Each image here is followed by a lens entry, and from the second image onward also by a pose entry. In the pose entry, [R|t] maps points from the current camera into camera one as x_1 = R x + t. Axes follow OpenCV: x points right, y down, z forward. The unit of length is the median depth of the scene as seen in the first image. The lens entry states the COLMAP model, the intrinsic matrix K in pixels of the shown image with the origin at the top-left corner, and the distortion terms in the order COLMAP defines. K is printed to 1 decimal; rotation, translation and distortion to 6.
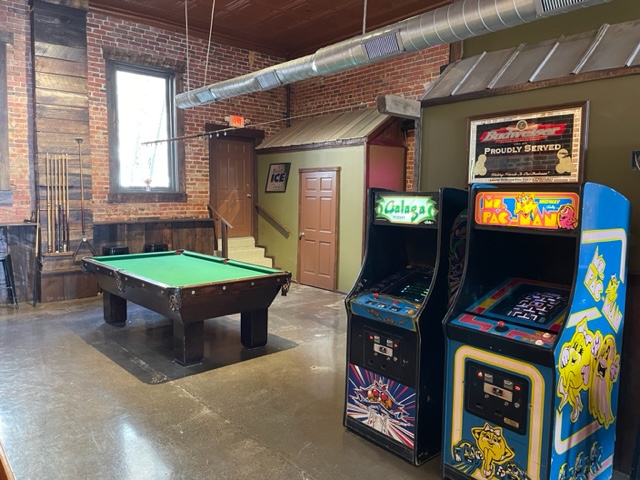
lens RADIAL K [[498.7, 0, 317.1], [0, 498.7, 240.4], [0, 0, 1]] dist [0.047691, -0.001300]
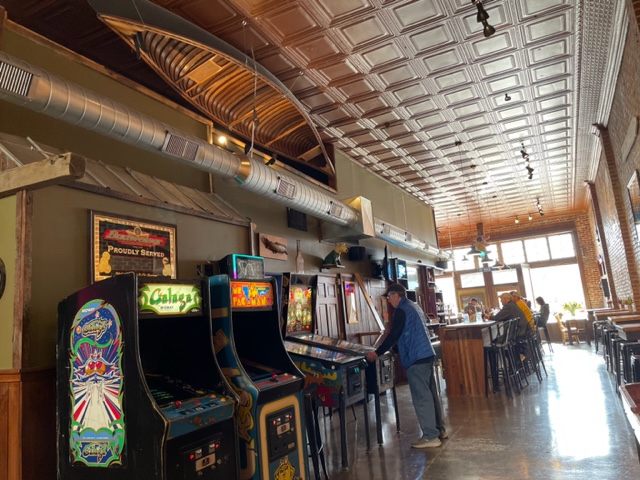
lens RADIAL K [[498.7, 0, 318.5], [0, 498.7, 234.6], [0, 0, 1]] dist [0.047691, -0.001300]
pose [[-0.405619, 0.177261, 0.896689, -0.777575], [0.168344, 0.978721, -0.117326, -0.024653], [-0.898406, 0.103363, -0.426829, 1.153785]]
